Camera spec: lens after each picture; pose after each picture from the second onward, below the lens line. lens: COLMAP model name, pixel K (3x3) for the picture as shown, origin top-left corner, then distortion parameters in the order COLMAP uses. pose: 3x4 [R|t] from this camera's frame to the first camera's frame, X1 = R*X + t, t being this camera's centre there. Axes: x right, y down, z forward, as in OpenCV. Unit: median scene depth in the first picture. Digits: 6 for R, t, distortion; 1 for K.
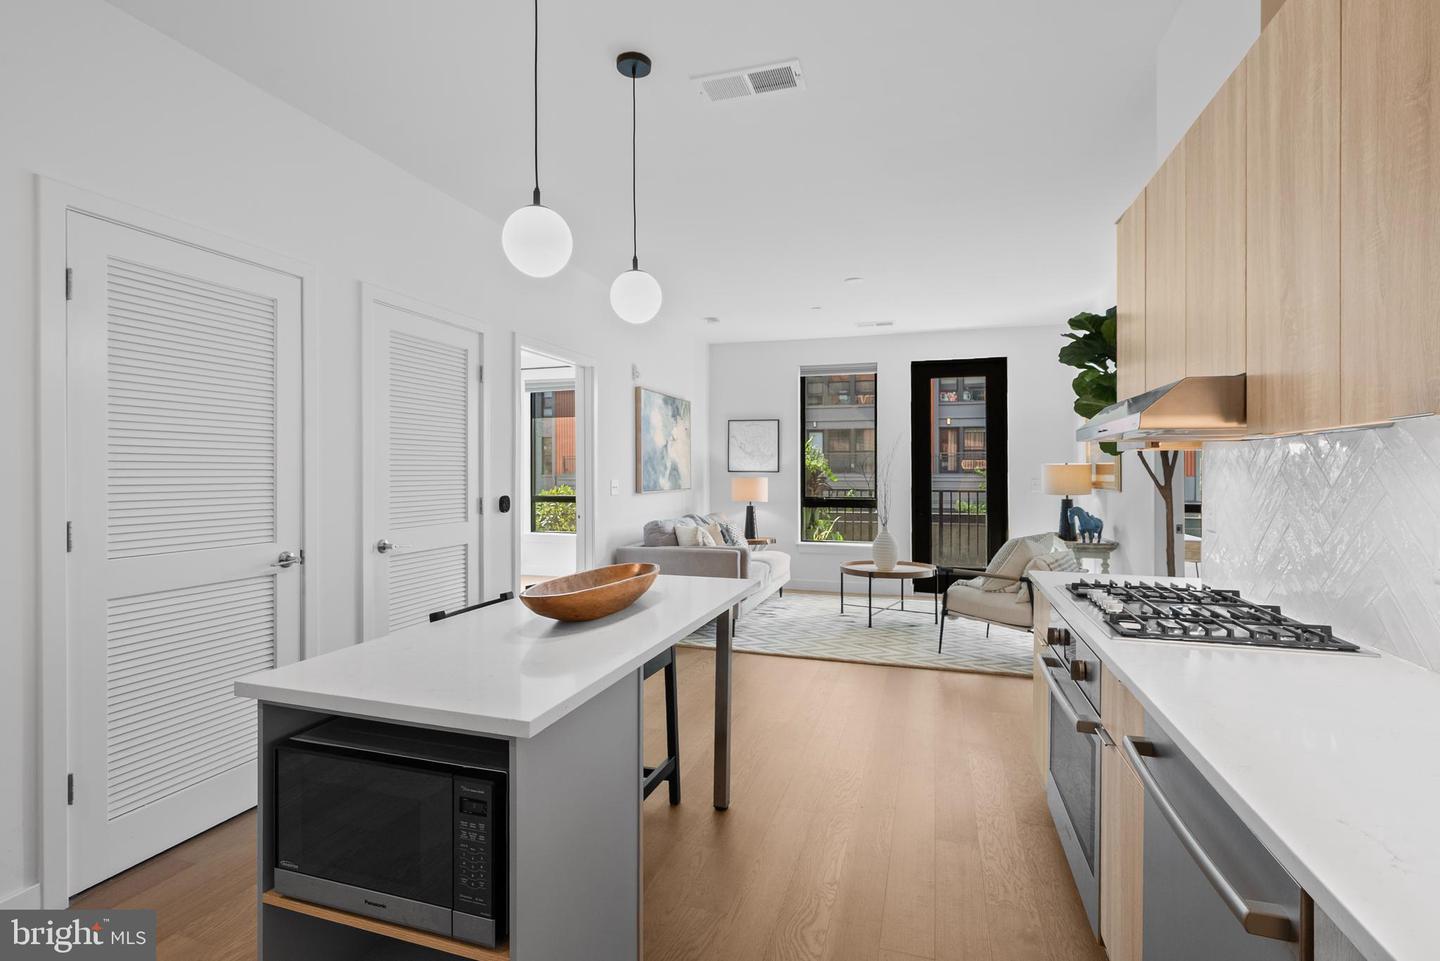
lens RADIAL K [[665.8, 0, 722.9], [0, 665.8, 469.0], [0, 0, 1]] dist [-0.001523, 0.000509]
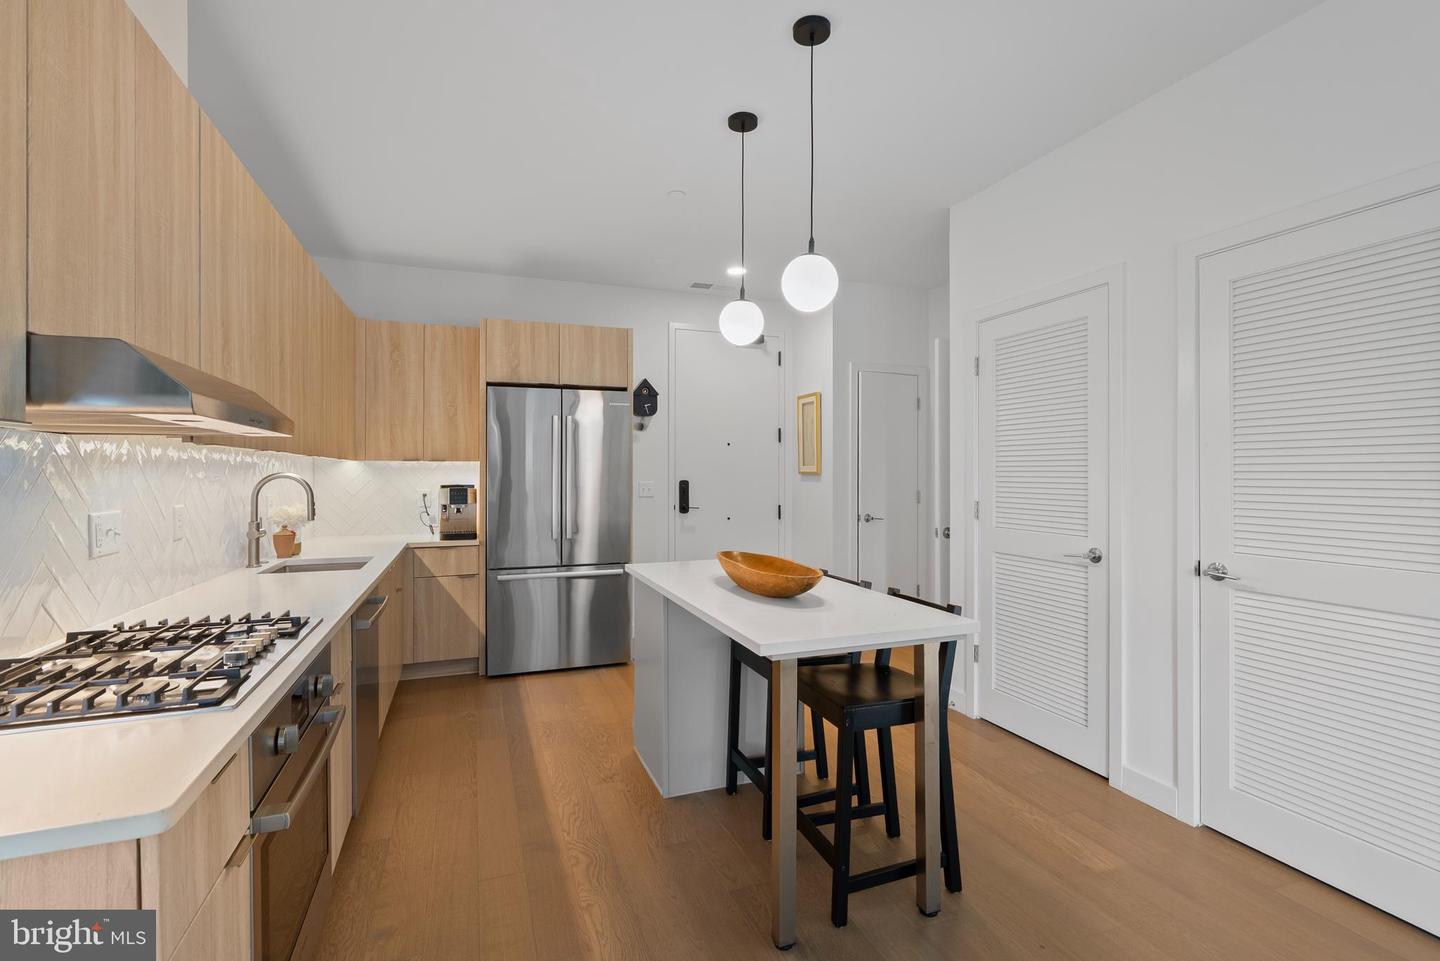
lens RADIAL K [[673.9, 0, 724.7], [0, 673.9, 471.9], [0, 0, 1]] dist [-0.000098, 0.000315]
pose [[-0.785648, -0.000304, -0.618674, 0.187898], [0.001790, 0.999995, -0.002764, 0.000964], [0.618671, -0.003279, -0.785643, 0.581509]]
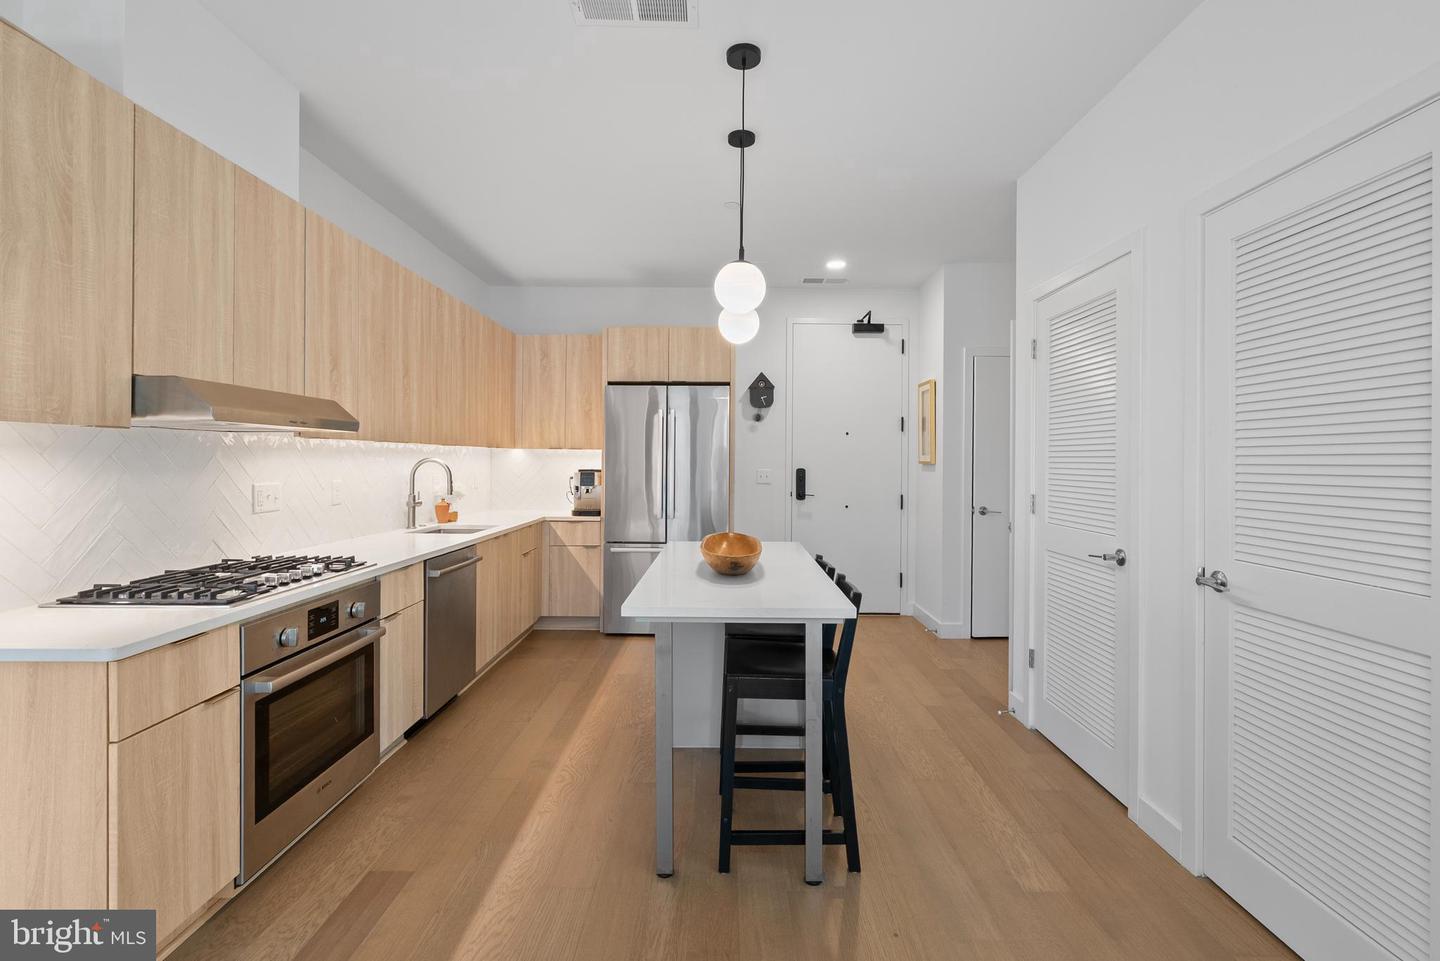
lens RADIAL K [[669.4, 0, 721.5], [0, 669.4, 460.4], [0, 0, 1]] dist [-0.000700, 0.000986]
pose [[-0.955719, -0.007747, -0.294180, 0.066798], [-0.007676, 0.999970, -0.001396, 0.000668], [0.294182, 0.000924, -0.955749, 0.685556]]
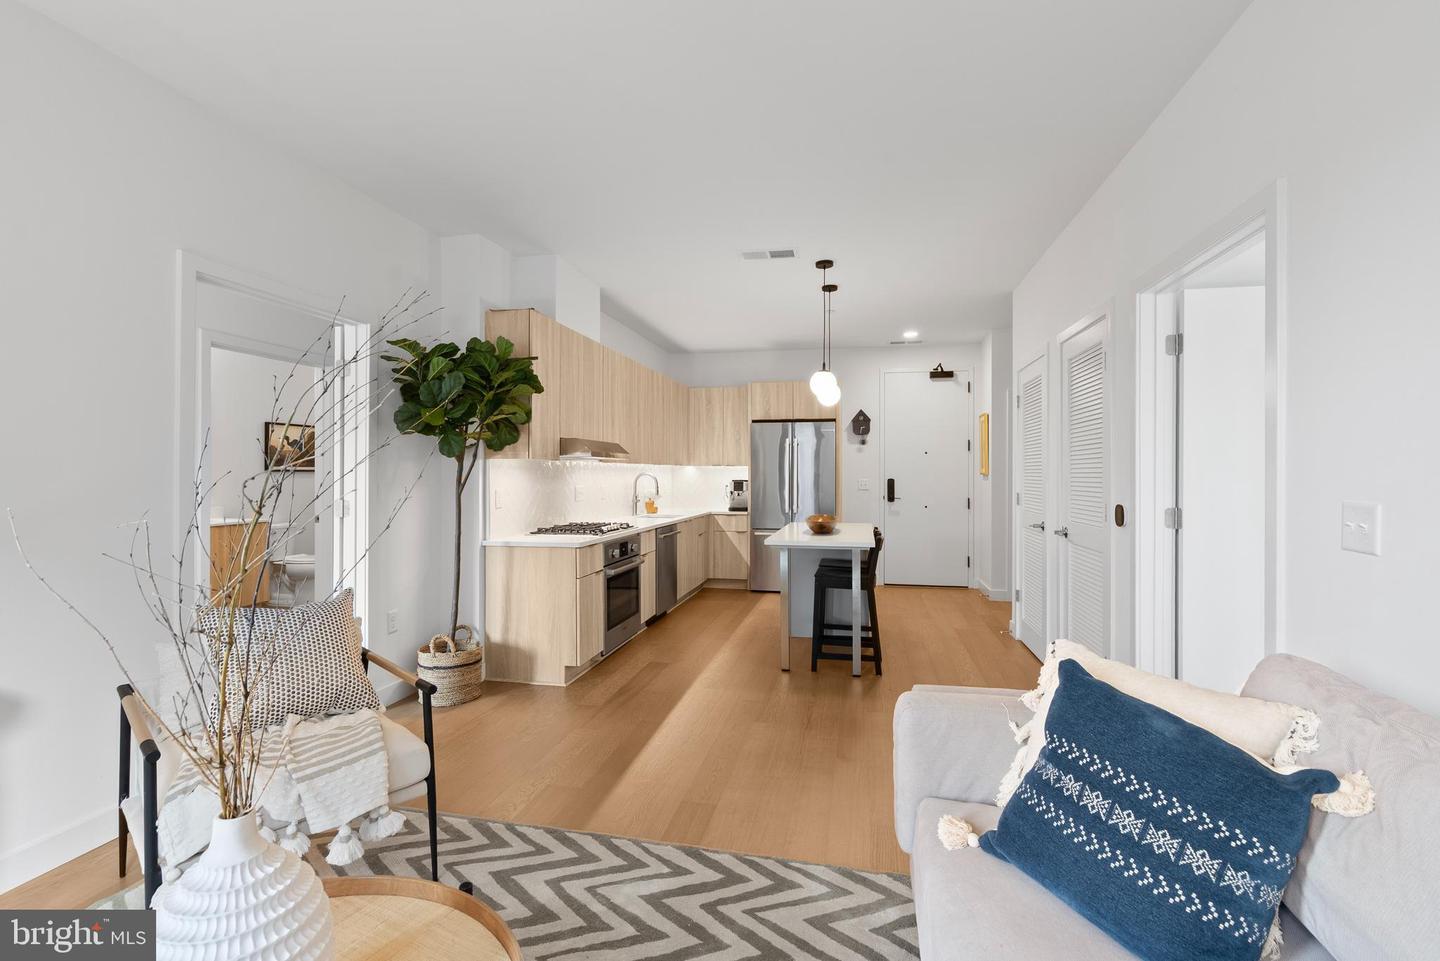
lens RADIAL K [[670.6, 0, 722.0], [0, 670.6, 474.8], [0, 0, 1]] dist [-0.001605, 0.000531]
pose [[-0.995335, -0.001422, -0.096471, 0.123810], [-0.001431, 0.999999, 0.000022, 0.002495], [0.096471, 0.000160, -0.995336, 1.026079]]
